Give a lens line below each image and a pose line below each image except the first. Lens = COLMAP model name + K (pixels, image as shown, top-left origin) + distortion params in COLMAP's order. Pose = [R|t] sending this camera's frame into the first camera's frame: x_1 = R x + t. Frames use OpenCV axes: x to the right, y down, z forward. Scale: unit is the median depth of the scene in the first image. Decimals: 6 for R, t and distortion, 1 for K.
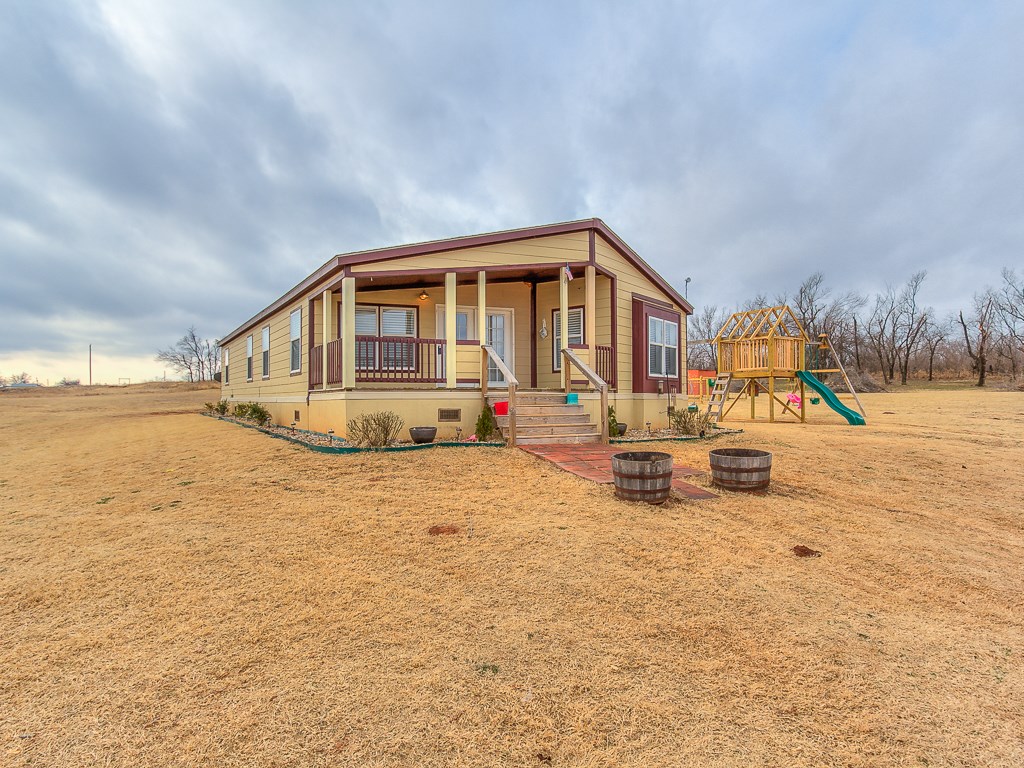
lens RADIAL K [[523.8, 0, 507.5], [0, 523.8, 376.2], [0, 0, 1]] dist [0.031457, -0.002579]
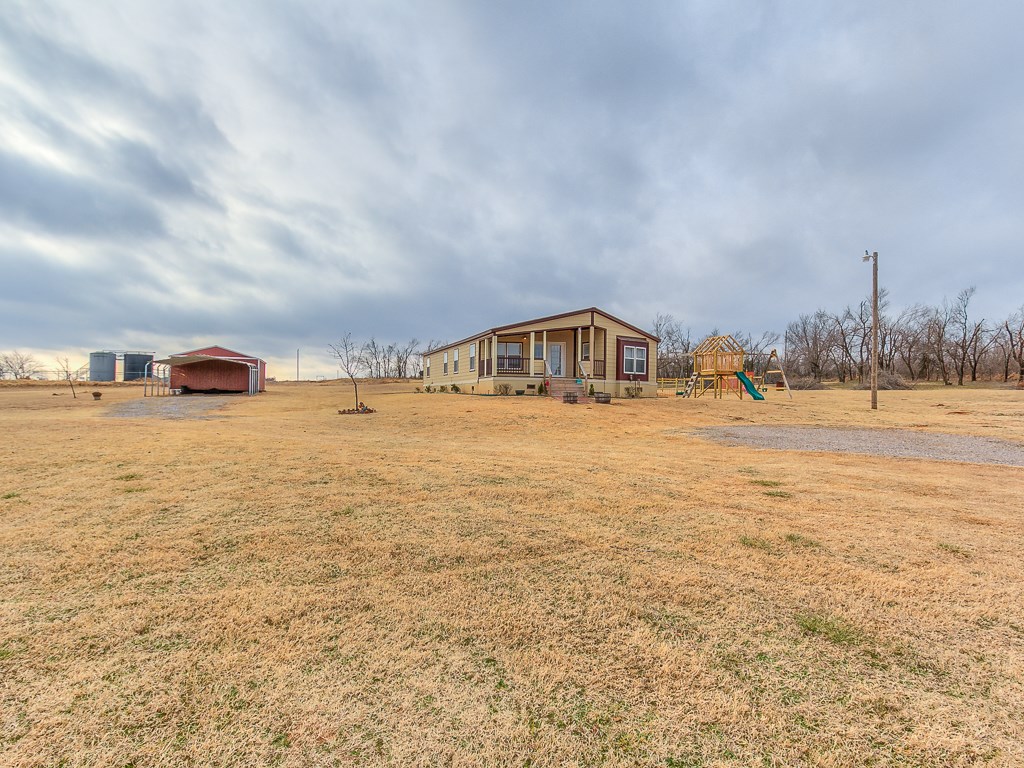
lens RADIAL K [[523.8, 0, 513.6], [0, 523.8, 381.1], [0, 0, 1]] dist [0.031457, -0.002579]
pose [[0.971009, 0.011309, -0.238775, 0.382586], [-0.009481, 0.999916, 0.008802, 0.021745], [0.238854, -0.006283, 0.971035, -1.393914]]
